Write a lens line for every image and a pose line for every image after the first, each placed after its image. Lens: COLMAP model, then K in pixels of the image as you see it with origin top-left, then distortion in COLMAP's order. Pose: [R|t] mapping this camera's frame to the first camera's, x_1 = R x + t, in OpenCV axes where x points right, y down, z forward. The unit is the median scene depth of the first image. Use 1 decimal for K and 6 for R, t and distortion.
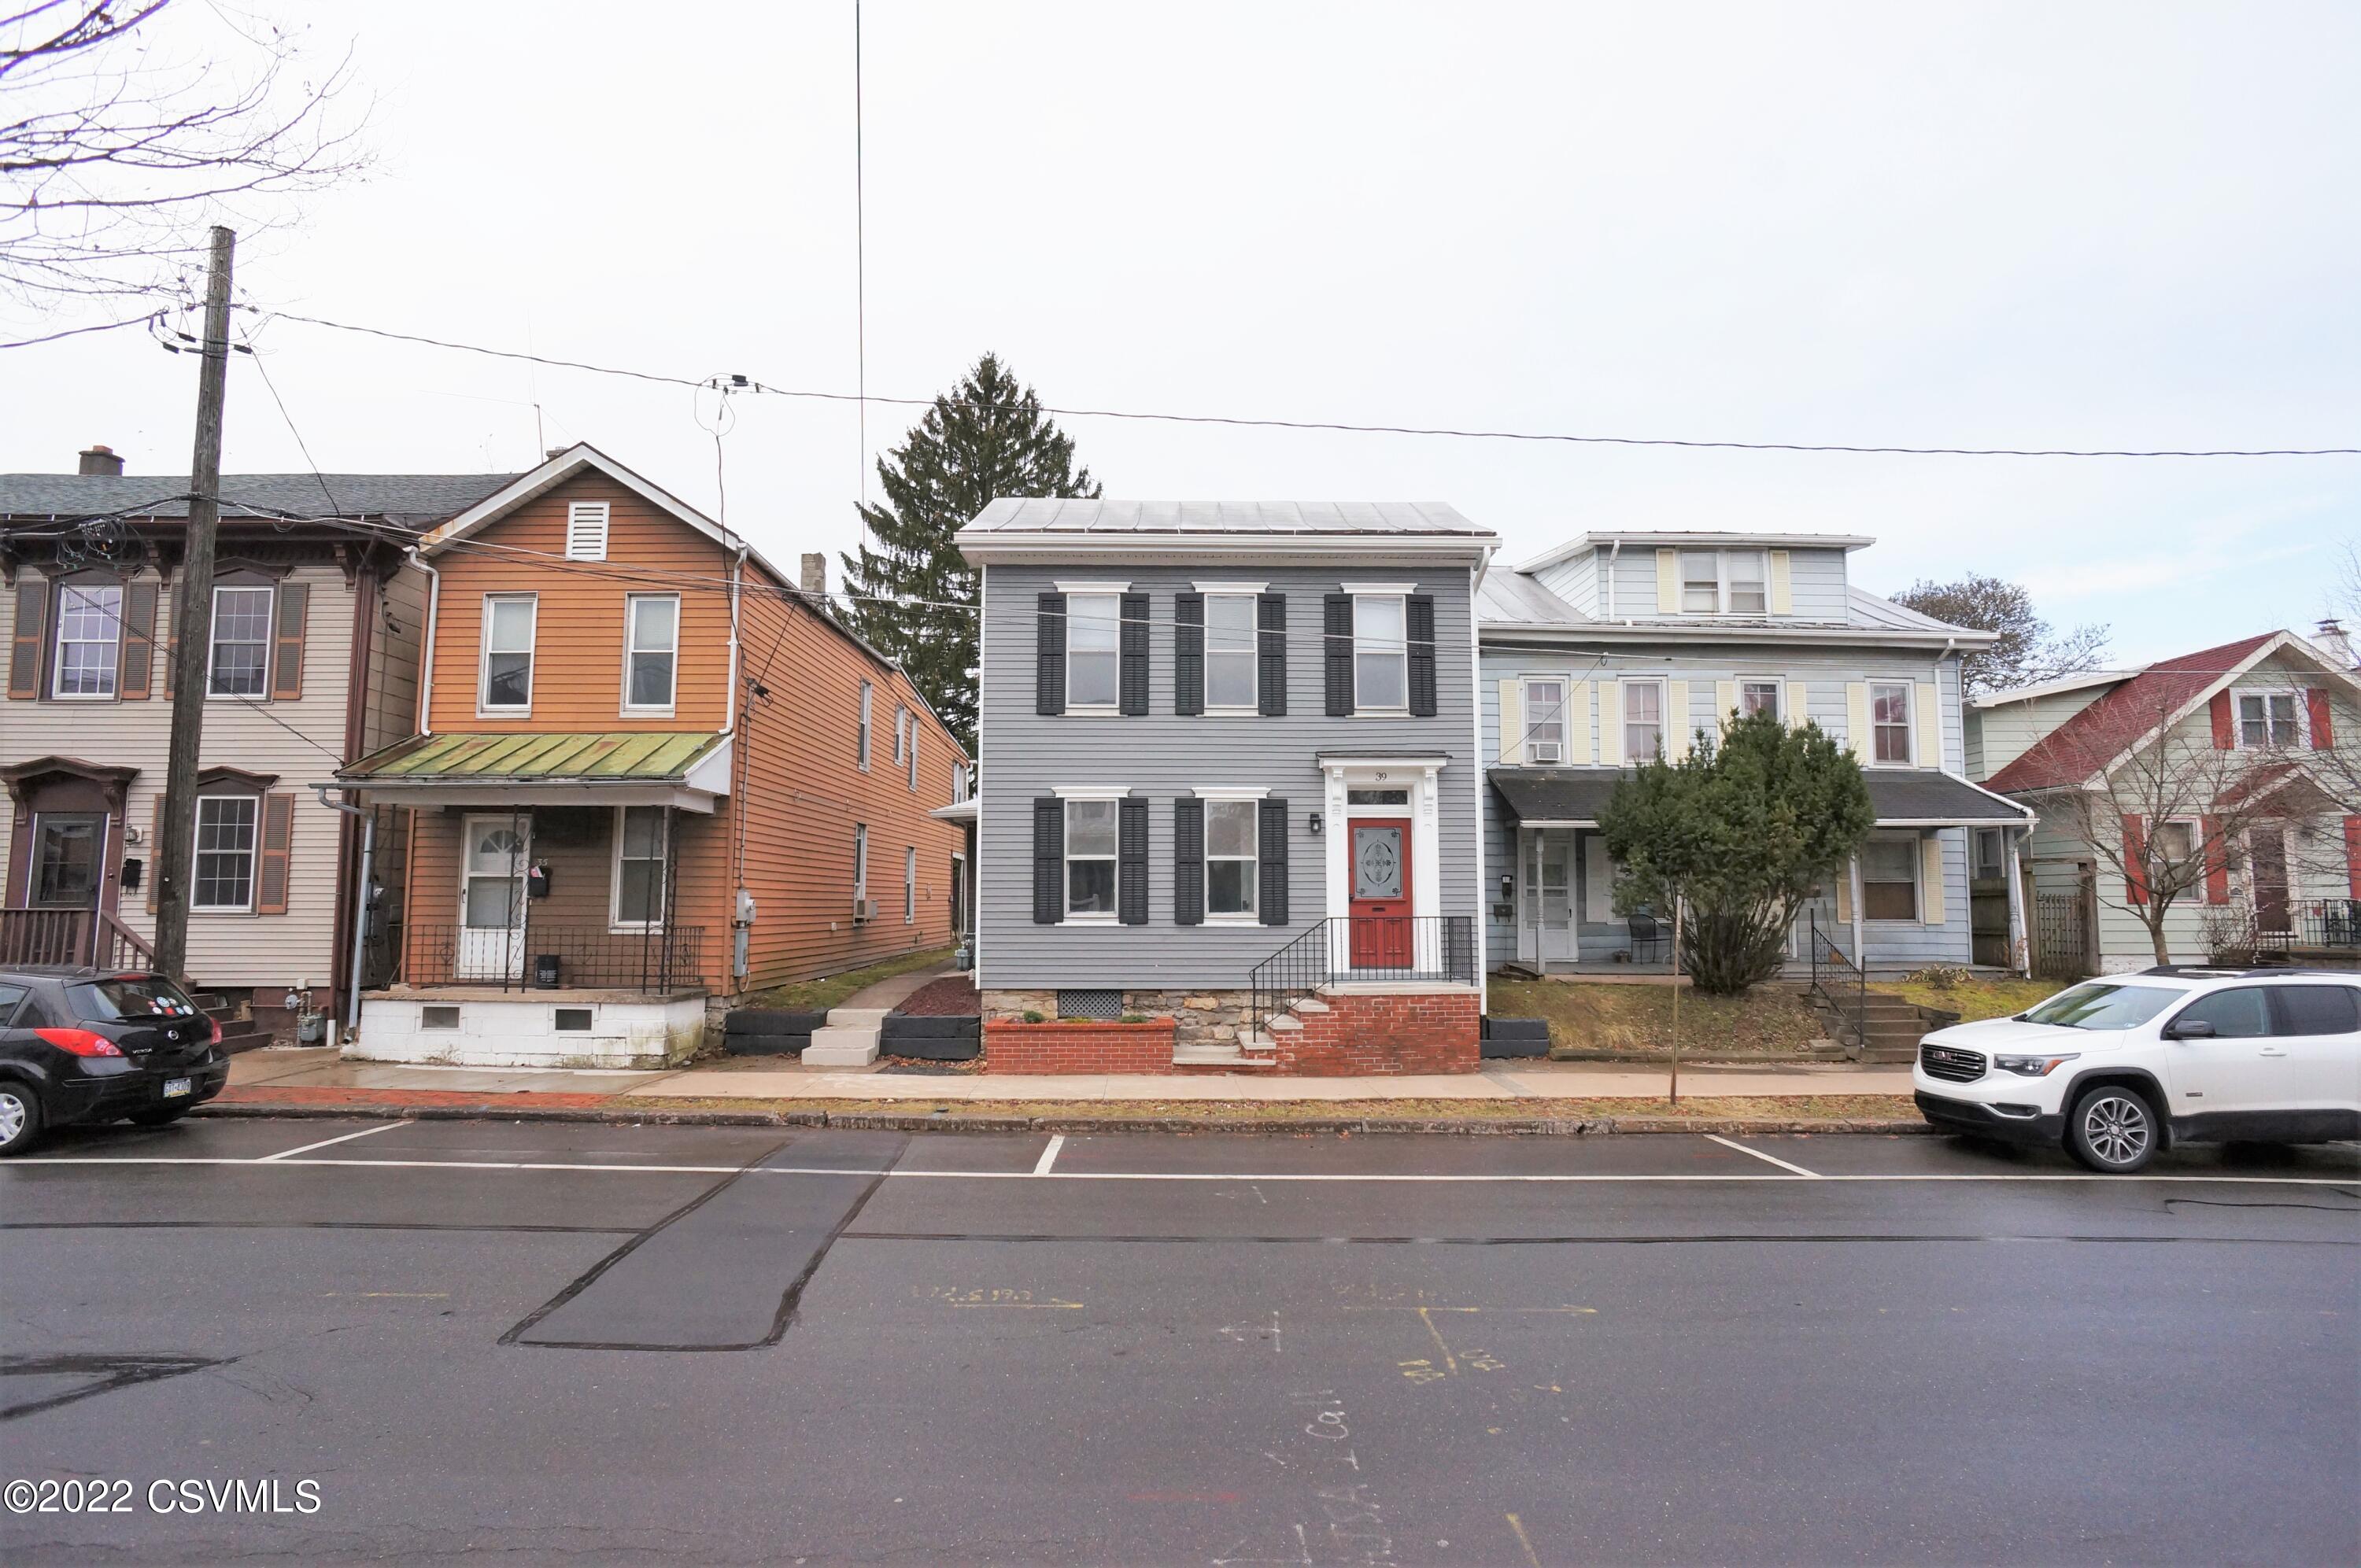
lens RADIAL K [[1233.1, 0, 1179.8], [0, 1233.1, 775.6], [0, 0, 1]] dist [-0.077701, 0.047959]
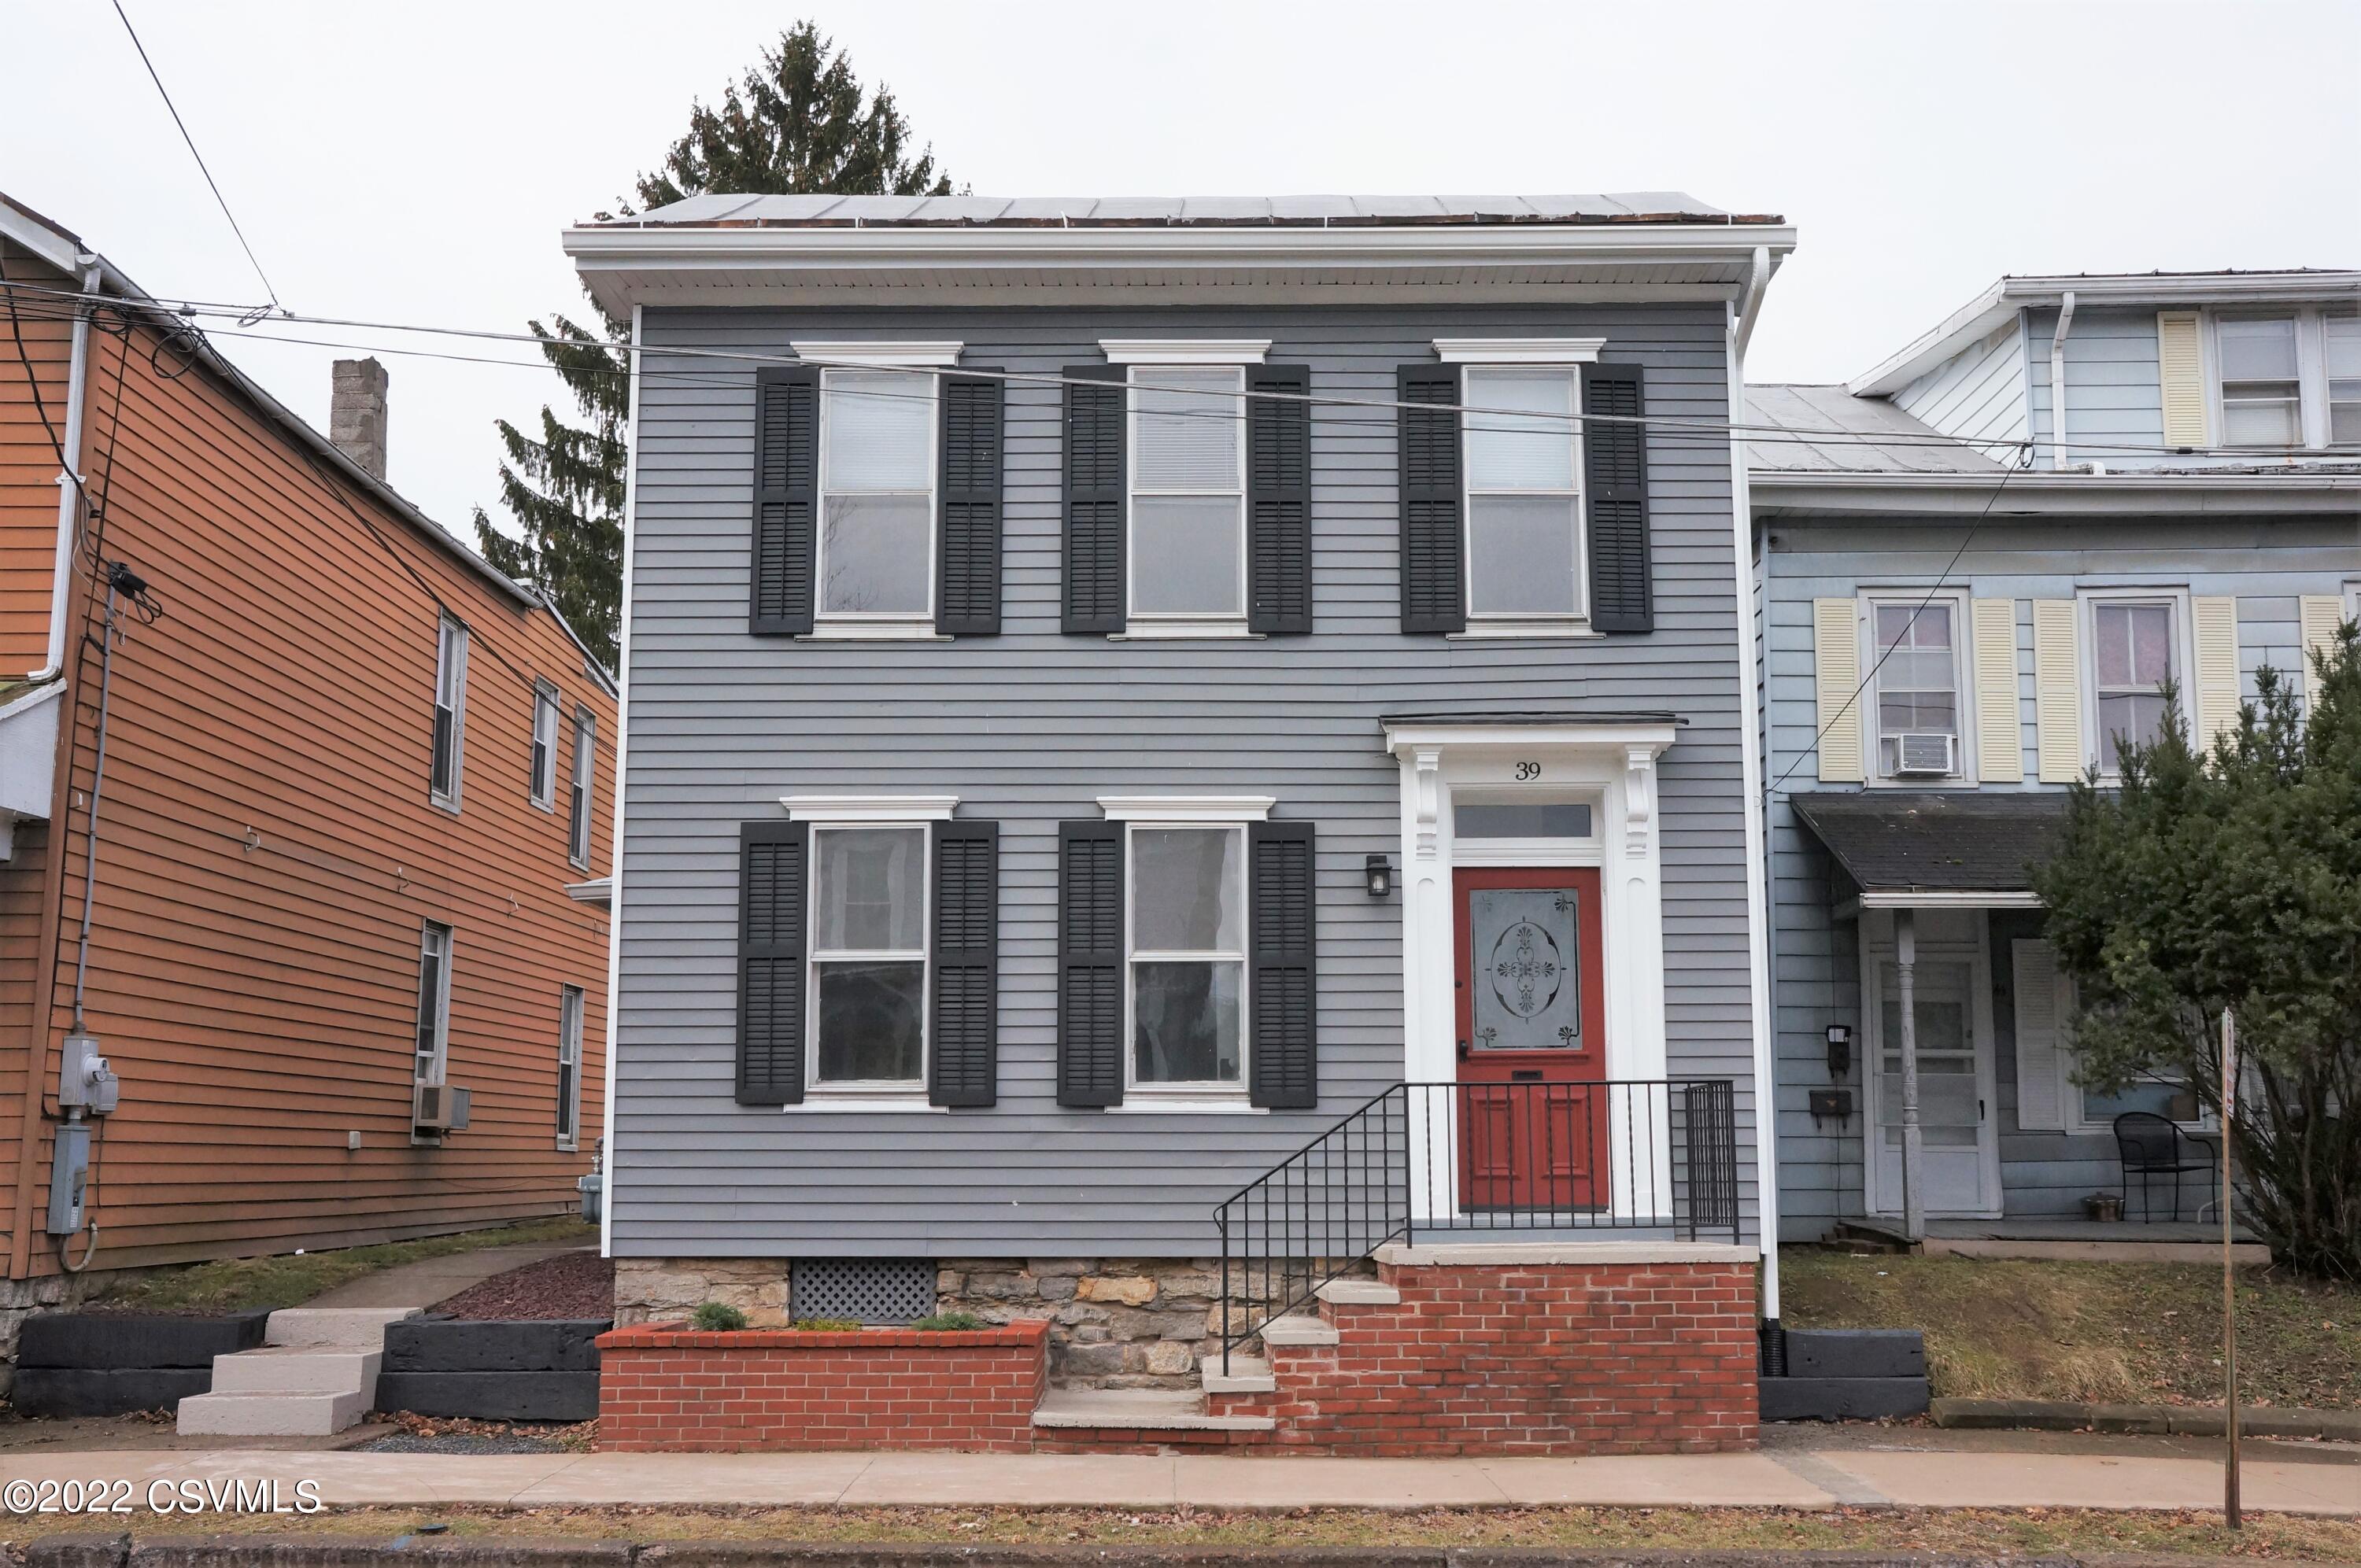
lens RADIAL K [[2402.9, 0, 1180.5], [0, 2402.9, 784.0], [0, 0, 1]] dist [-0.061829, 0.185030]
pose [[0.999747, -0.005556, -0.021798, 0.057704], [0.004407, 0.998617, -0.052386, 0.049479], [0.022059, 0.052277, 0.998389, 0.140508]]
